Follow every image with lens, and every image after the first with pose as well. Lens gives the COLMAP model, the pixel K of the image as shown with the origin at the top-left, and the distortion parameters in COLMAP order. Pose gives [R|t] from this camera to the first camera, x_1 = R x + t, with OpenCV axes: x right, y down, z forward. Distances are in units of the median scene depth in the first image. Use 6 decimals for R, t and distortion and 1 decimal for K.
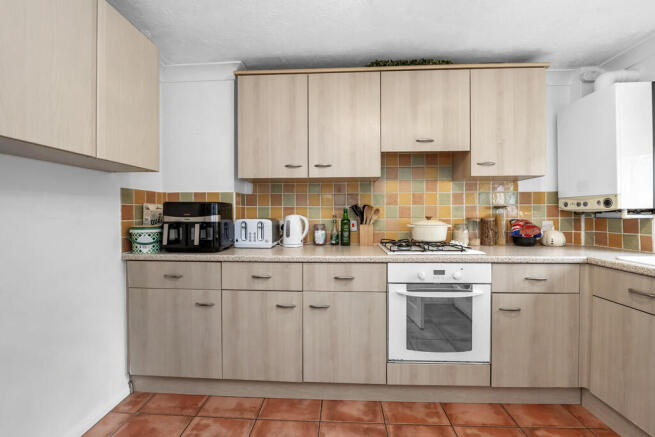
lens RADIAL K [[265.8, 0, 327.1], [0, 265.8, 209.7], [0, 0, 1]] dist [-0.000778, -0.000359]
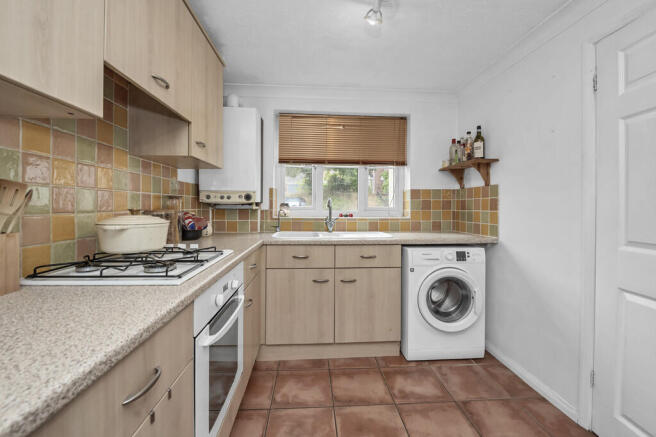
lens RADIAL K [[276.3, 0, 327.3], [0, 276.3, 207.3], [0, 0, 1]] dist [-0.000802, -0.000250]
pose [[-0.116654, -0.001169, 0.993172, -0.295946], [-0.015599, 0.999878, -0.000655, 0.016634], [-0.993050, -0.015569, -0.116658, 0.708218]]
